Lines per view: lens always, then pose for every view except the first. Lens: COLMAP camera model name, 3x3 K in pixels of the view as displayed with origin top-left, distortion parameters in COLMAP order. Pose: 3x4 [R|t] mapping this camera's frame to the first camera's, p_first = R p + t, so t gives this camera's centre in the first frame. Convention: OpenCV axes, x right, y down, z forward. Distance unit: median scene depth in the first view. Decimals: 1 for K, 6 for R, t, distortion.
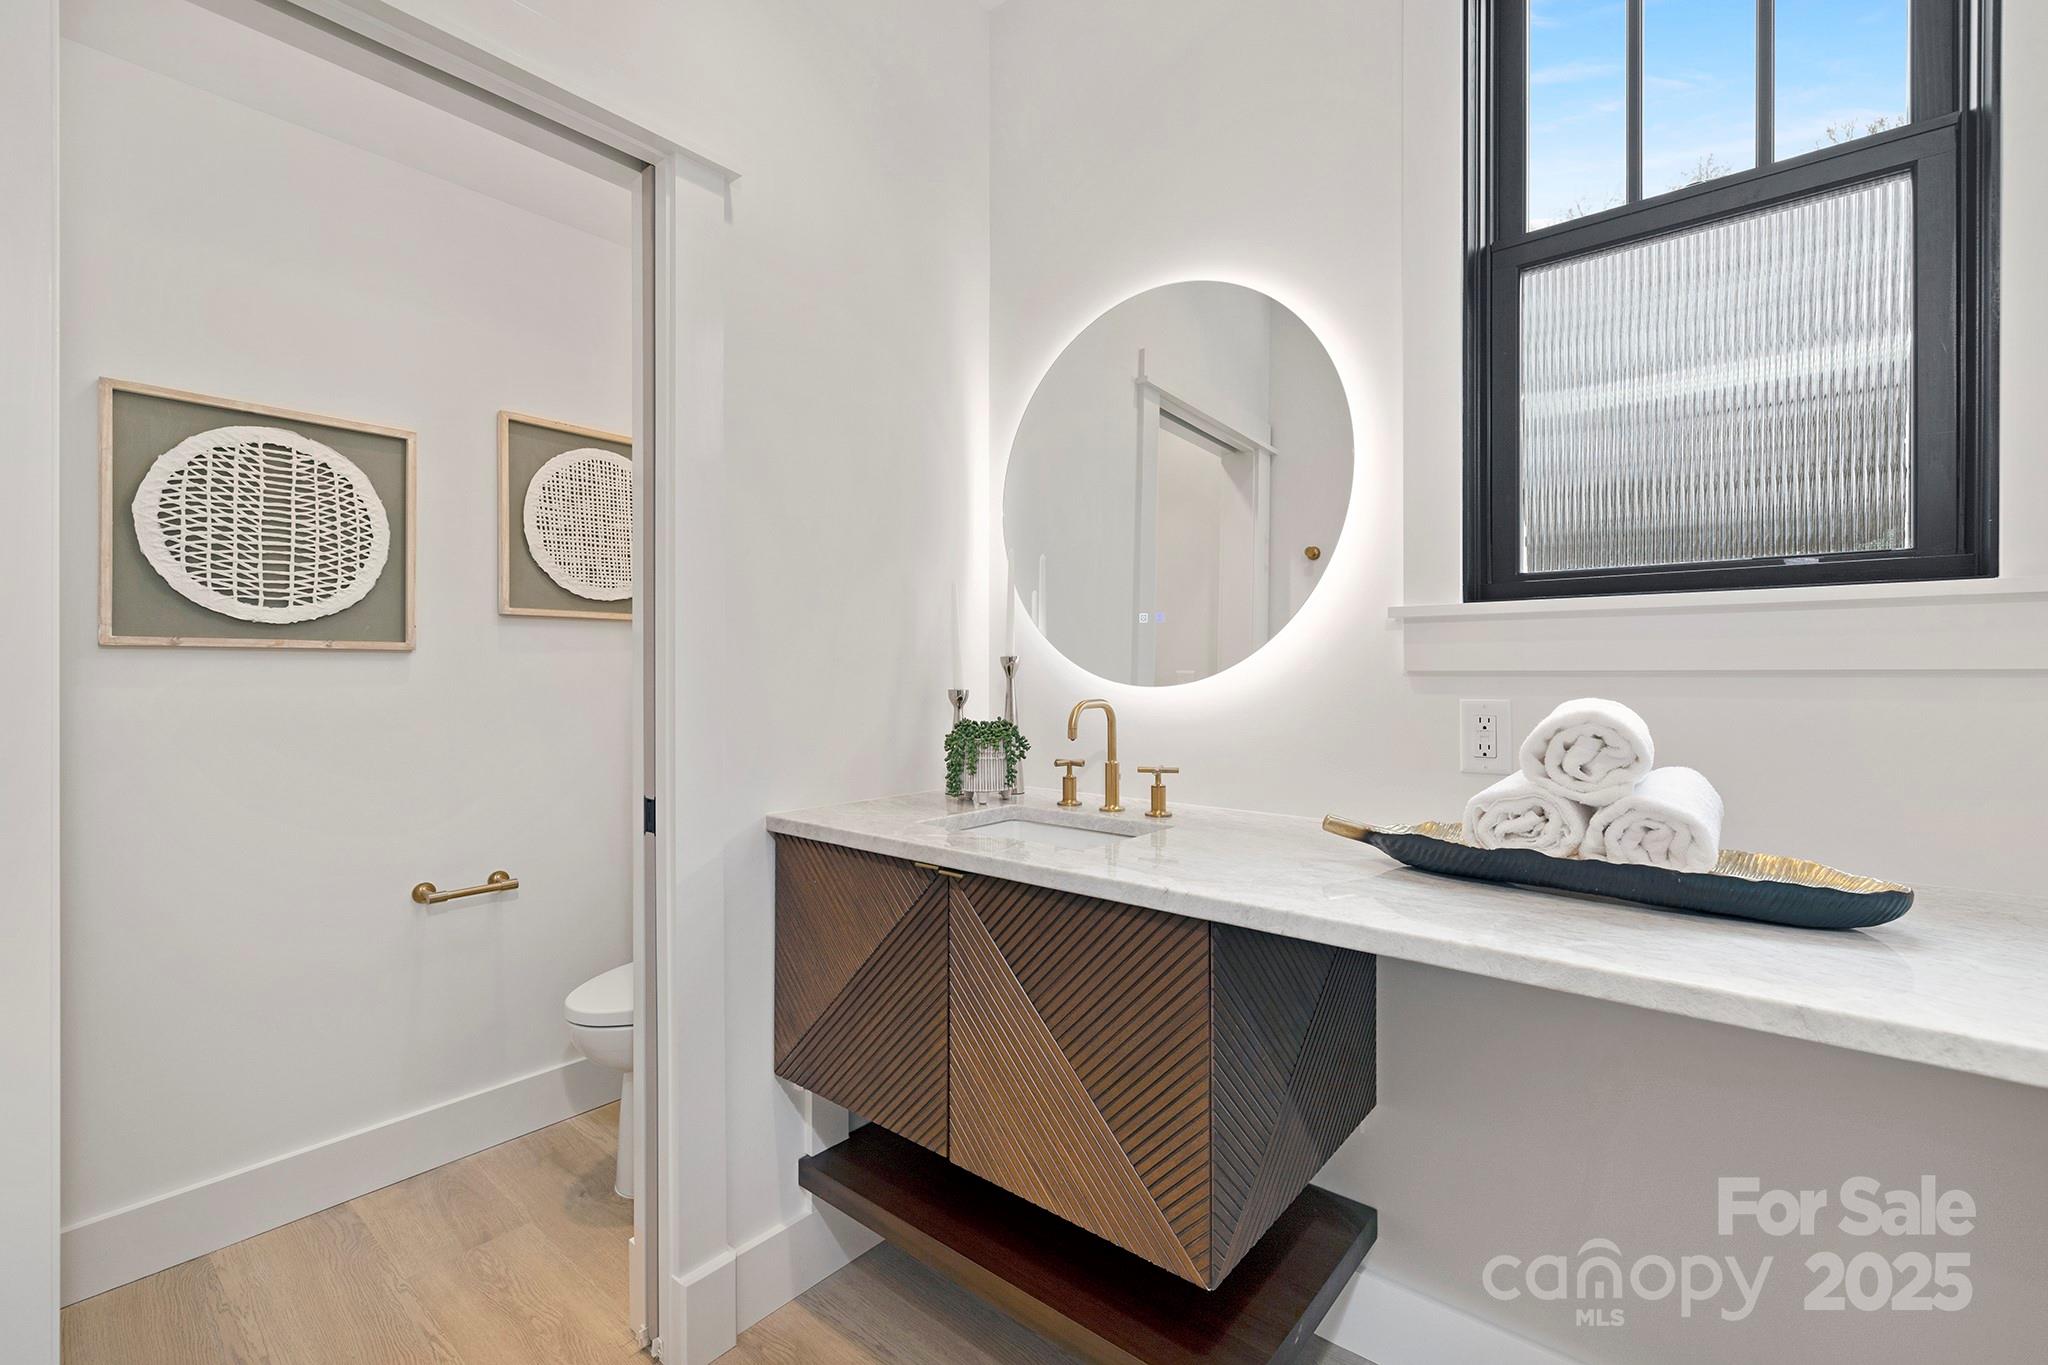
lens RADIAL K [[883.0, 0, 1028.1], [0, 883.0, 671.1], [0, 0, 1]] dist [-0.001857, -0.000129]
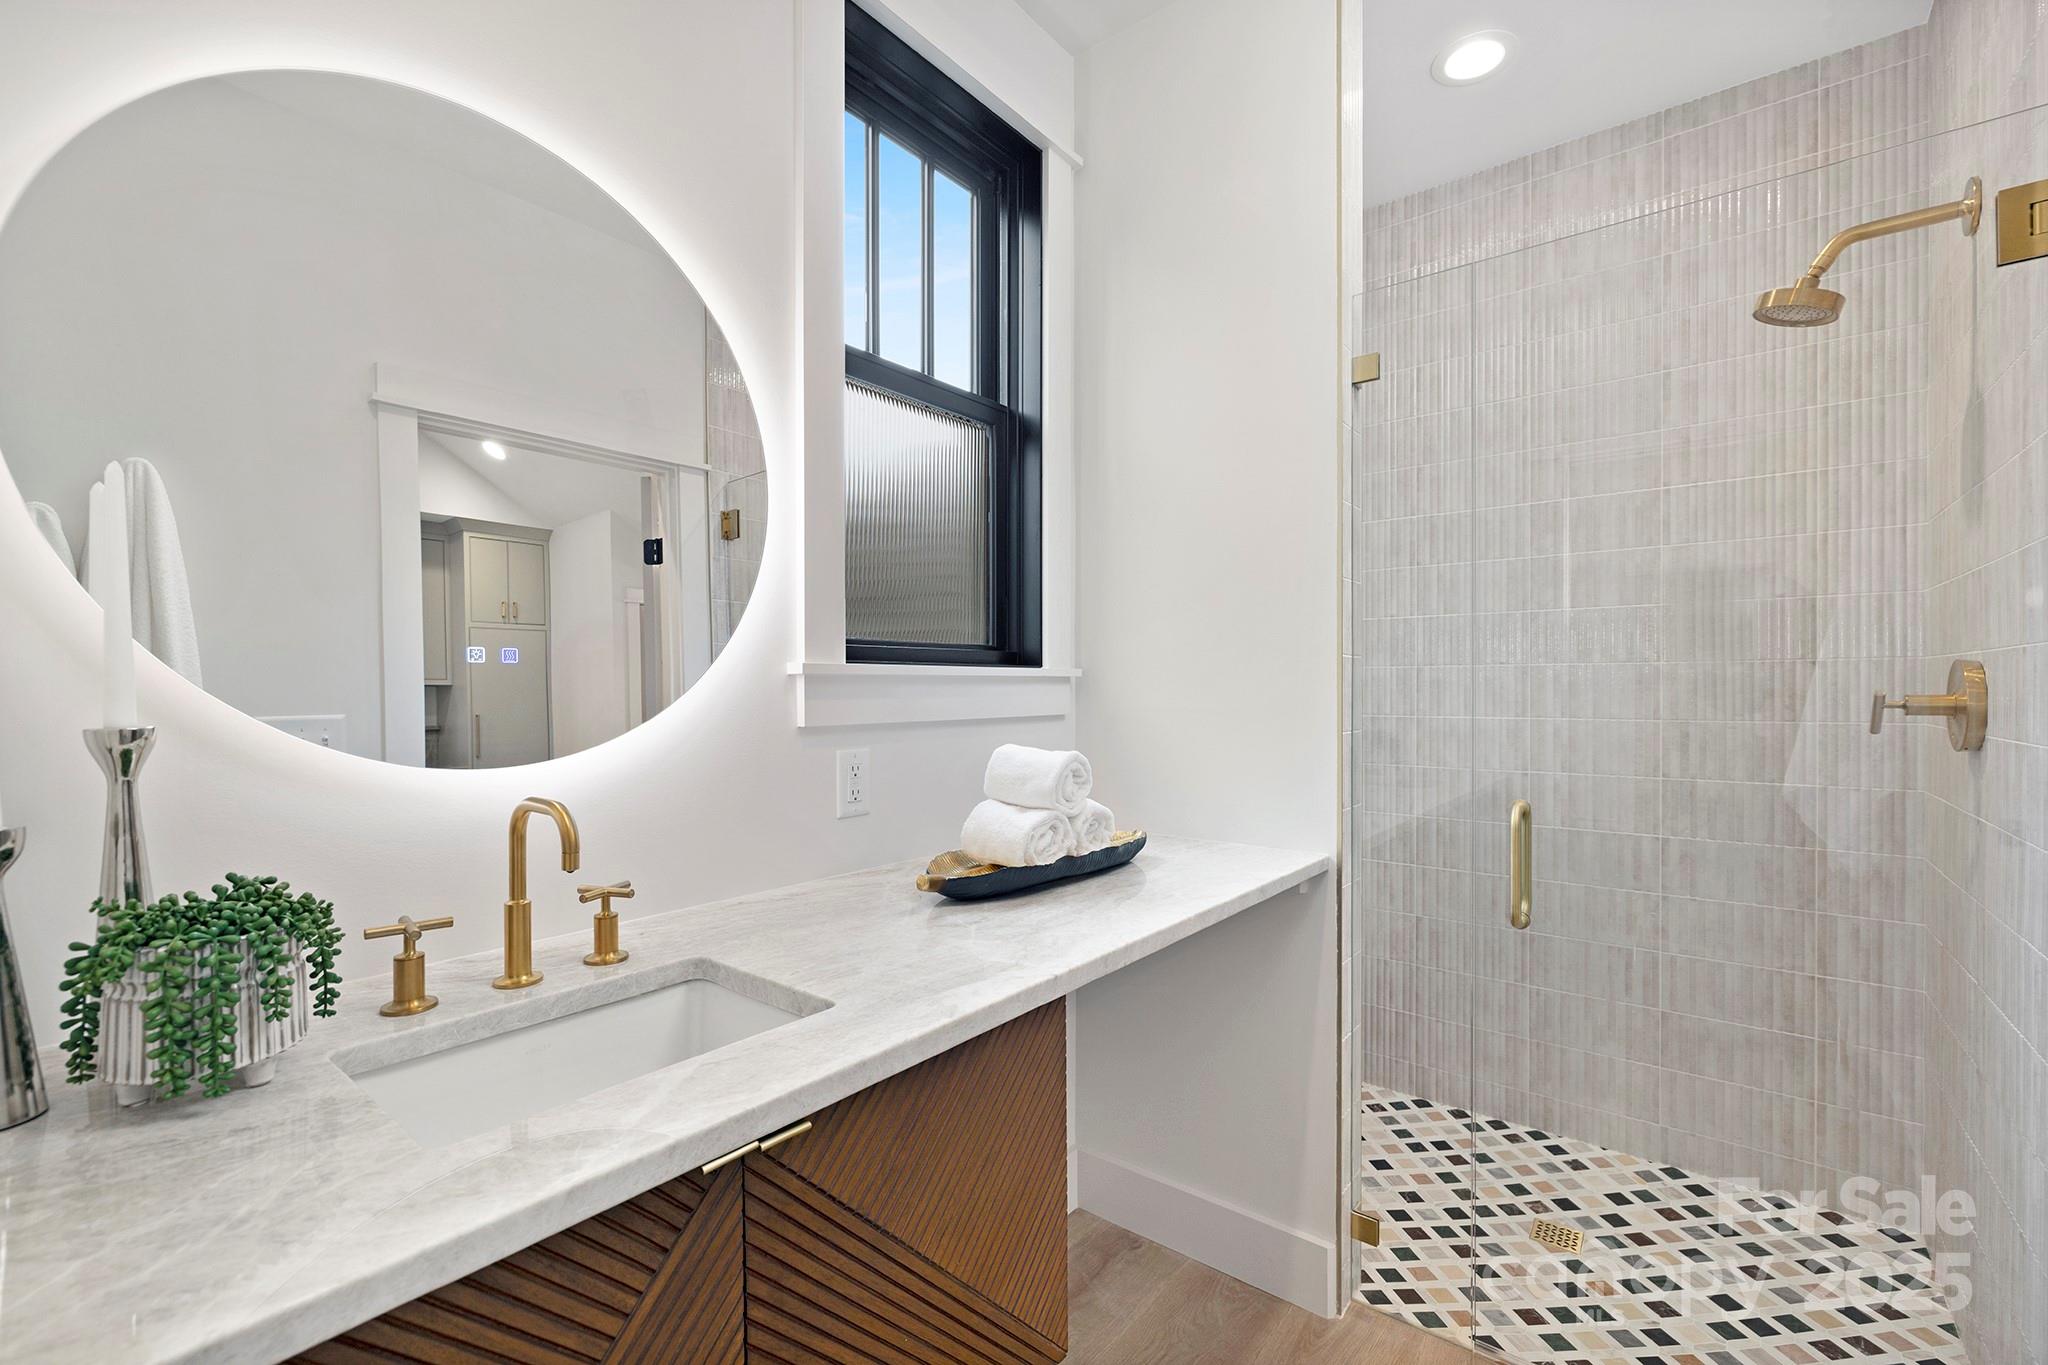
lens RADIAL K [[883.0, 0, 1028.1], [0, 883.0, 671.1], [0, 0, 1]] dist [-0.001857, -0.000129]
pose [[-0.009032, 0.019531, 0.999768, -0.570977], [0.002262, 0.999807, -0.019512, -0.044937], [-0.999957, 0.002085, -0.009074, 0.757087]]
